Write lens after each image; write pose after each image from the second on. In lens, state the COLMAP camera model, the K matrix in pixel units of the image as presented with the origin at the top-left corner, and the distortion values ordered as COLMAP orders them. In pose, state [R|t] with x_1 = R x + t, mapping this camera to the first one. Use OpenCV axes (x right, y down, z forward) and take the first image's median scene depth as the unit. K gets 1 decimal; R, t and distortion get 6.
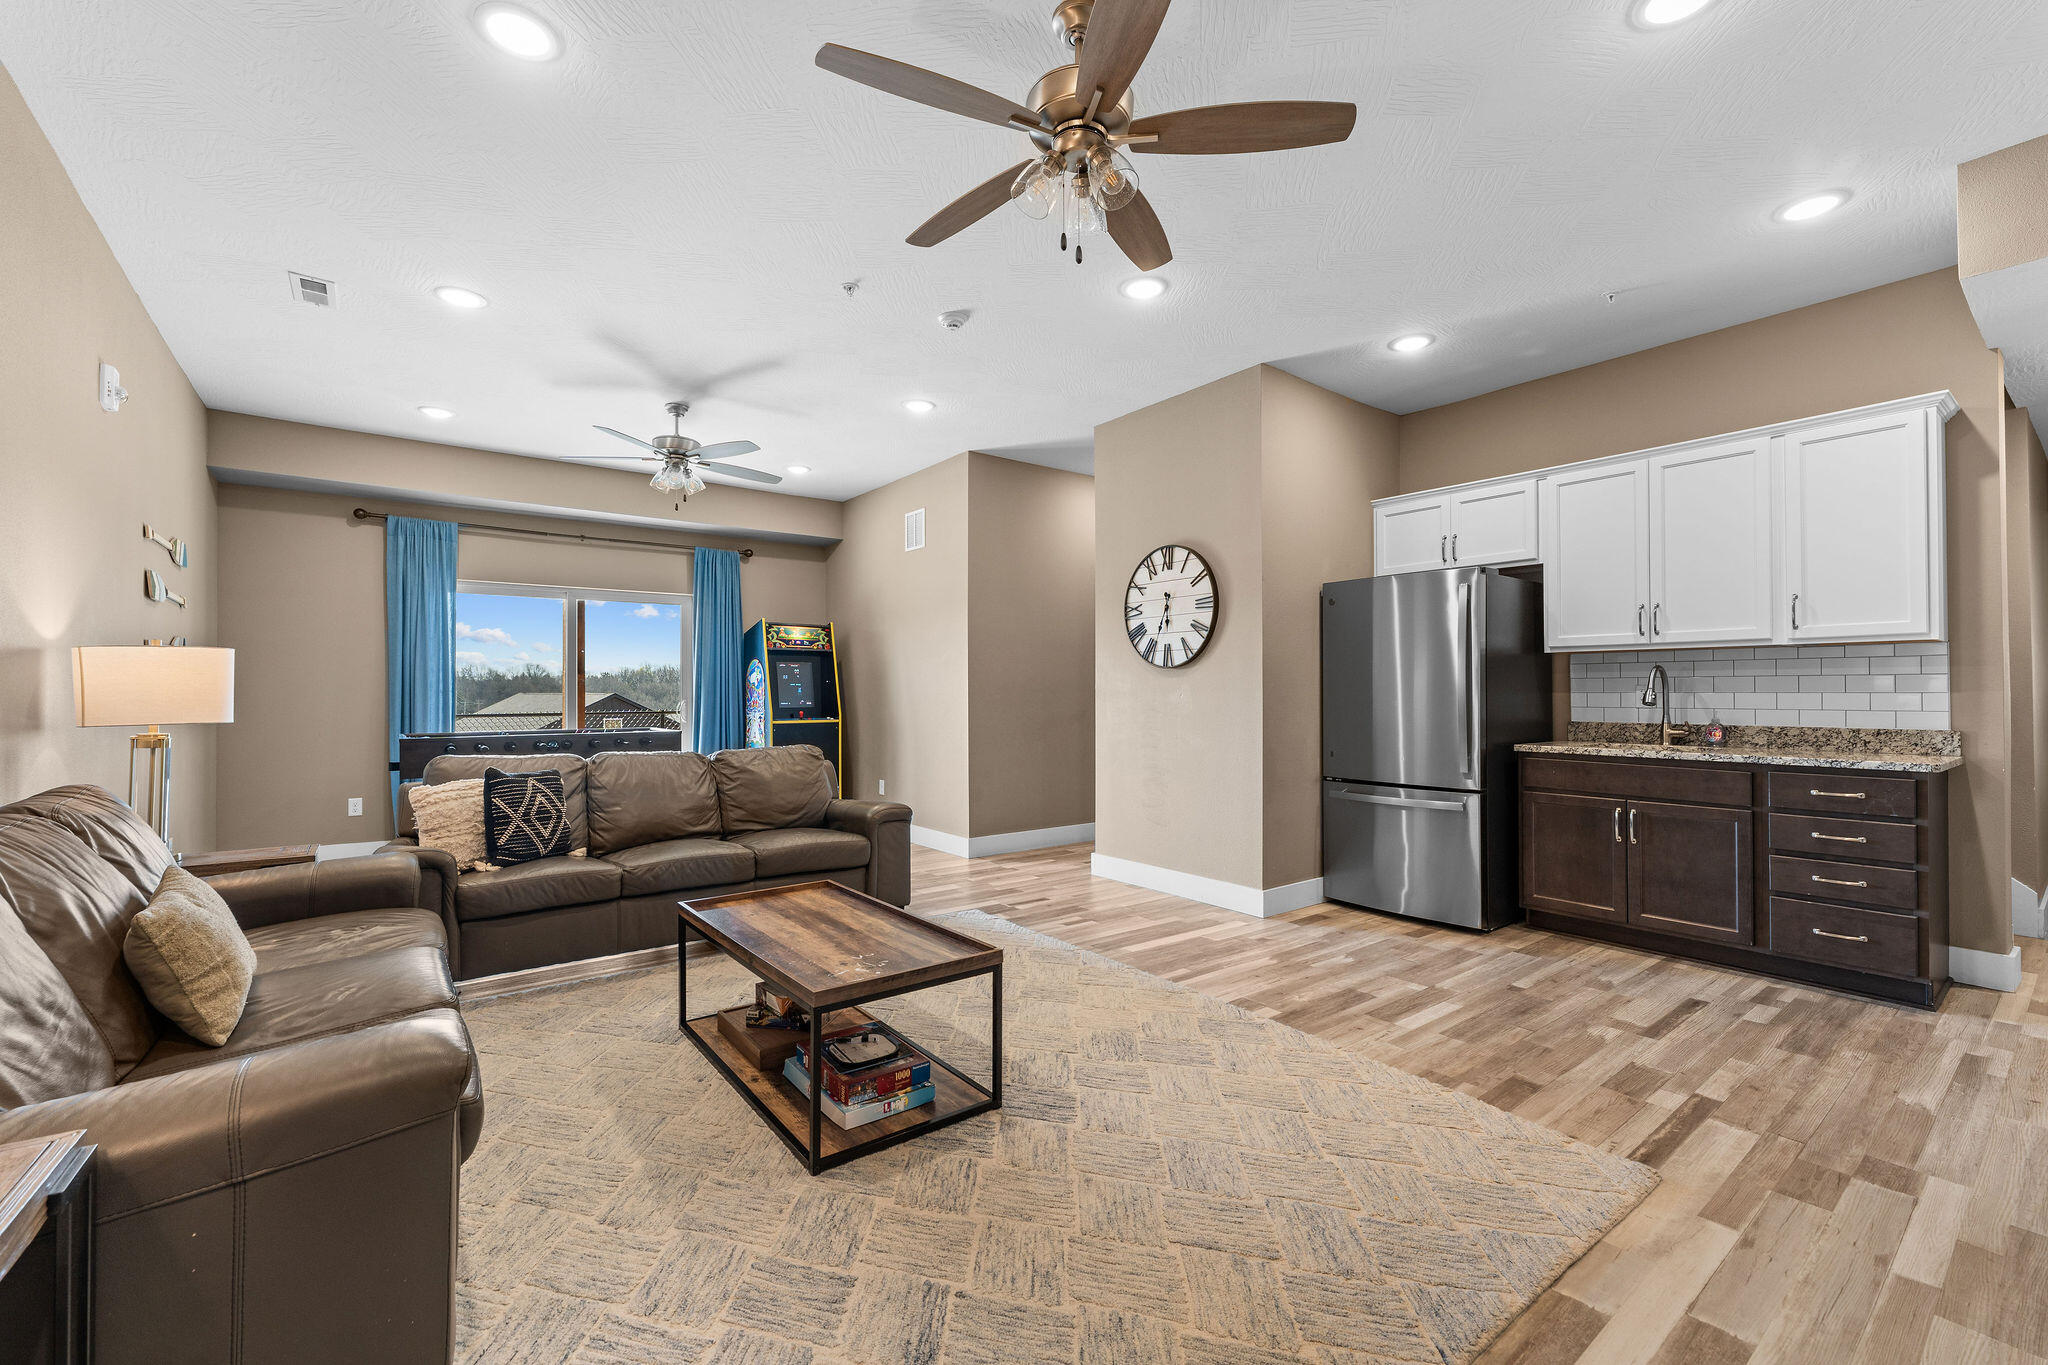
lens RADIAL K [[849.9, 0, 1024.0], [0, 849.9, 682.5], [0, 0, 1]] dist [-0.000195, 0.000060]
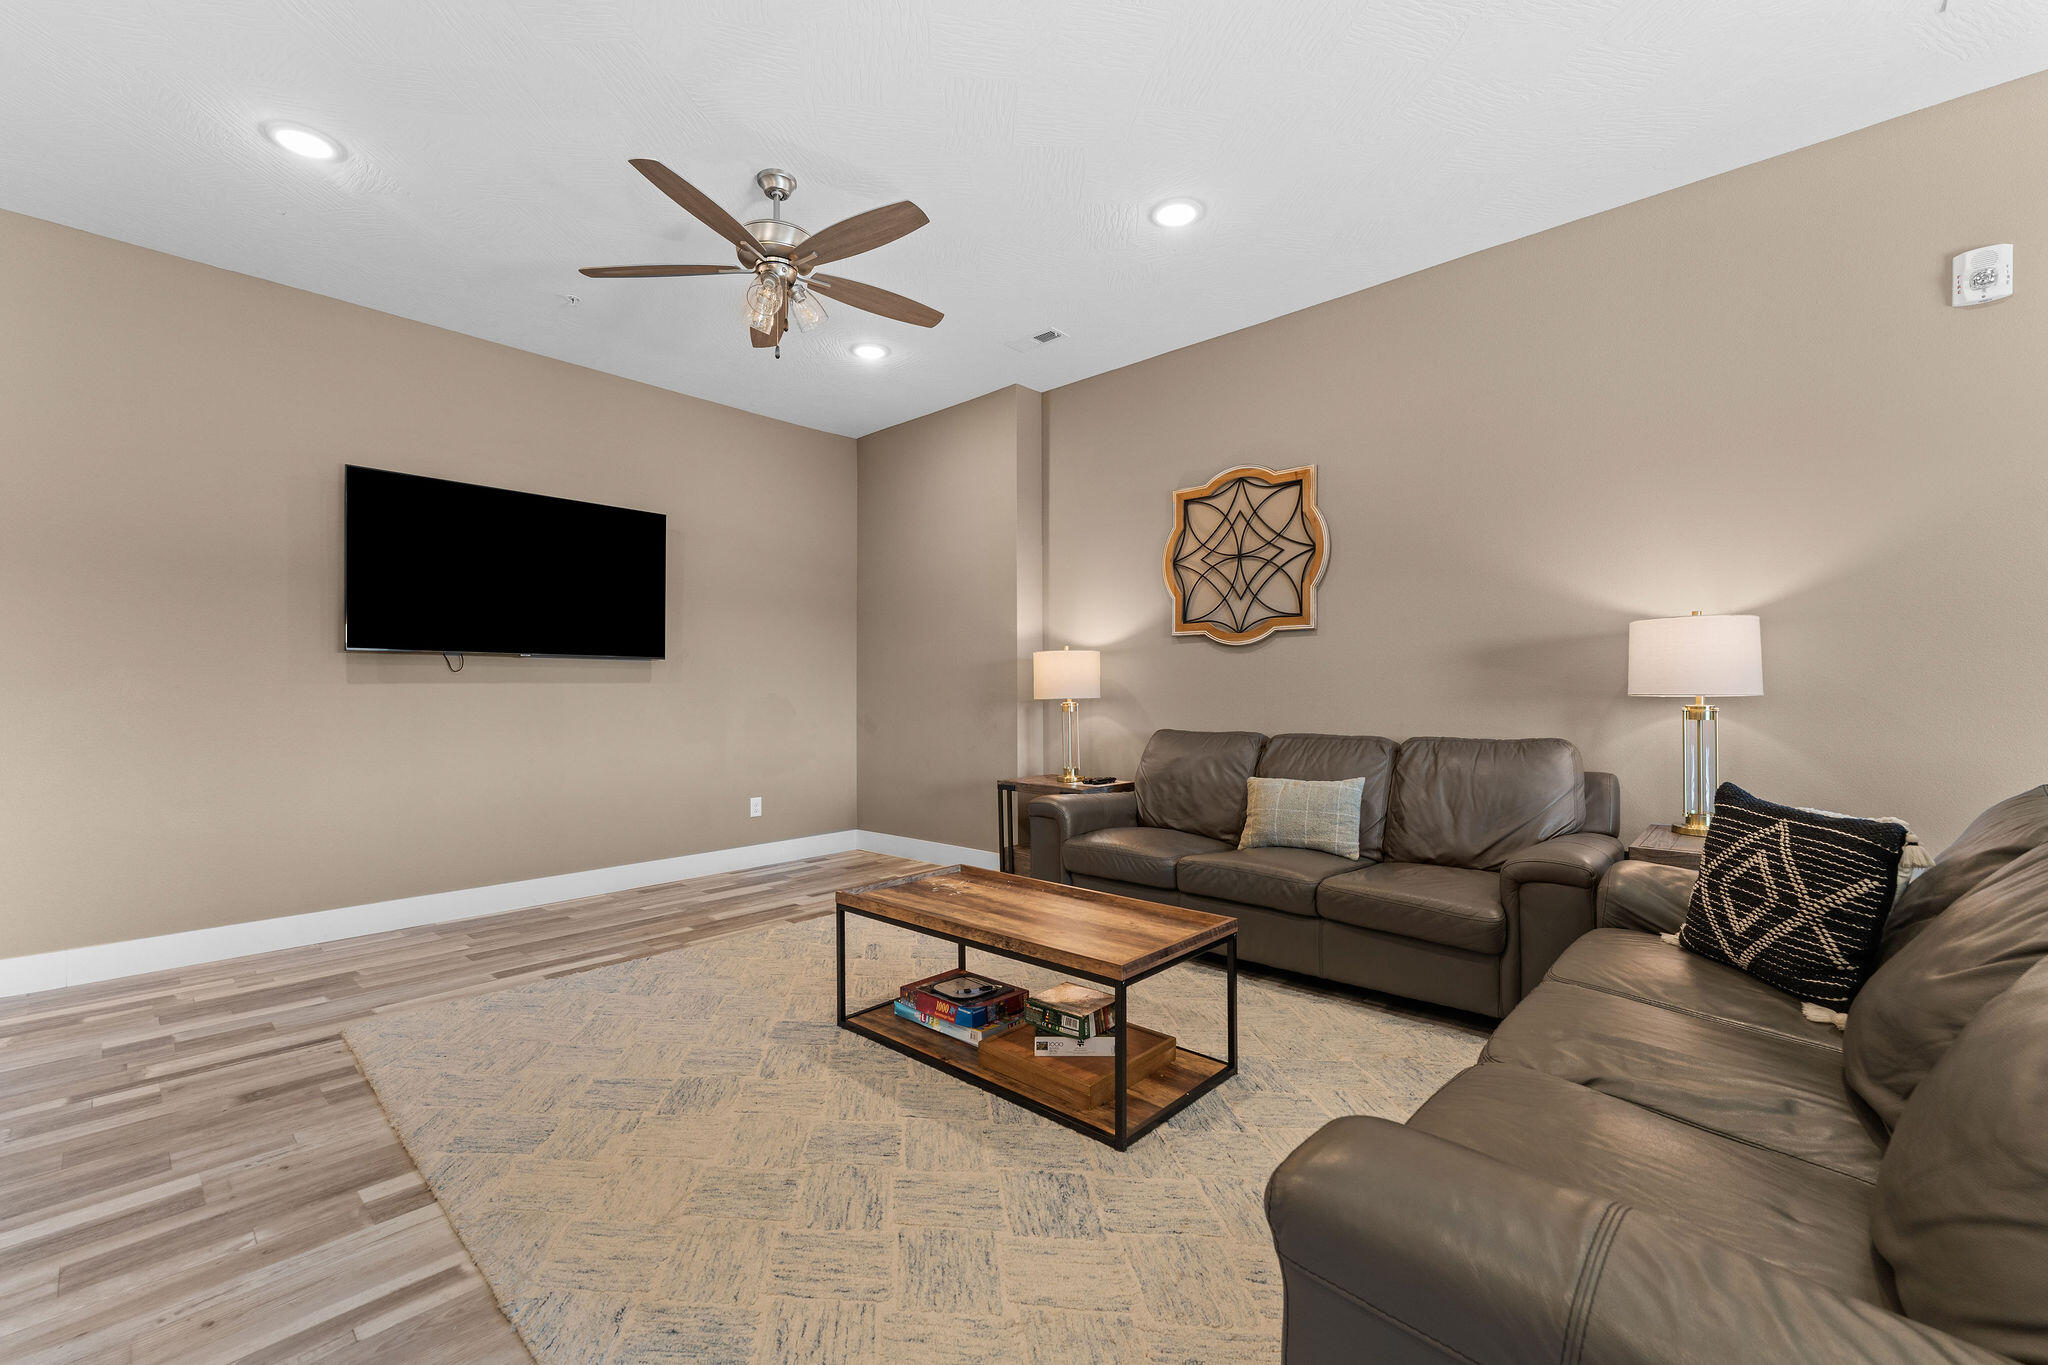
lens RADIAL K [[849.9, 0, 1024.0], [0, 849.9, 682.5], [0, 0, 1]] dist [-0.000195, 0.000060]
pose [[-0.985069, 0.006419, -0.172039, -0.075617], [0.010231, 0.999721, -0.021277, 0.054437], [0.171854, -0.022719, -0.984860, 2.068050]]
